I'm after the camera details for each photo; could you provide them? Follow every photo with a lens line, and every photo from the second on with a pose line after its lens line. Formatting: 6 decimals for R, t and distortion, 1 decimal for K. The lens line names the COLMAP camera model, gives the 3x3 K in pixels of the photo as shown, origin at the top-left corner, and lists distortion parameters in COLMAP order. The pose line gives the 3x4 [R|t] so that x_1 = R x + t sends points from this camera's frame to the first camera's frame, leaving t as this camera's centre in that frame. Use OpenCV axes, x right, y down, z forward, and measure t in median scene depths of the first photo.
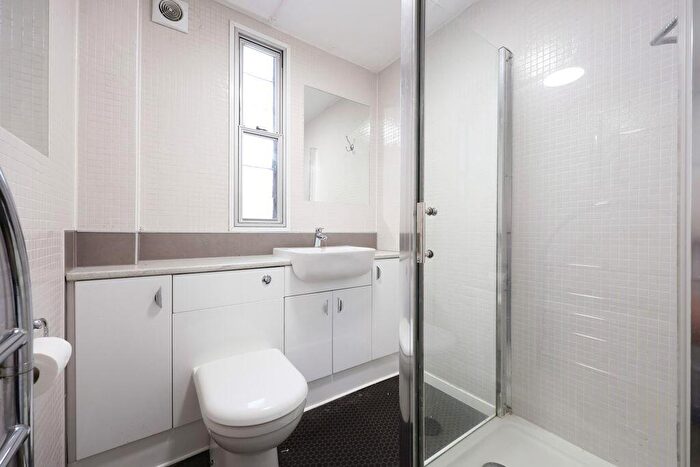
lens RADIAL K [[279.6, 0, 353.3], [0, 279.6, 233.1], [0, 0, 1]] dist [-0.000940, -0.000088]
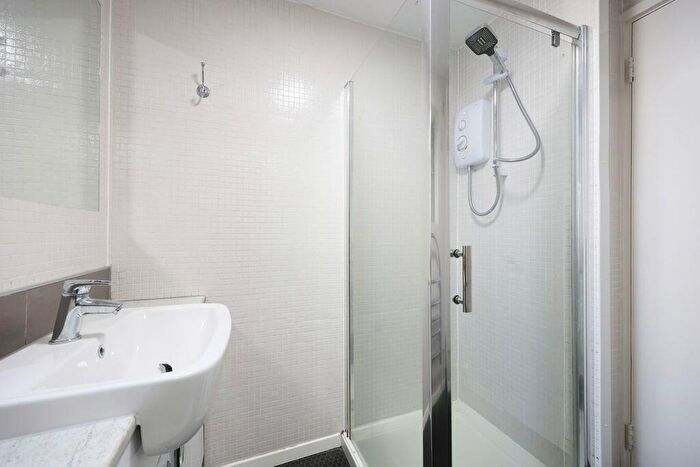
lens RADIAL K [[279.6, 0, 349.6], [0, 279.6, 236.4], [0, 0, 1]] dist [-0.000940, -0.000088]
pose [[0.230052, 0.005635, 0.973162, -0.338140], [-0.001326, 0.999984, -0.005477, -0.060335], [-0.973178, -0.000031, 0.230055, 0.534307]]
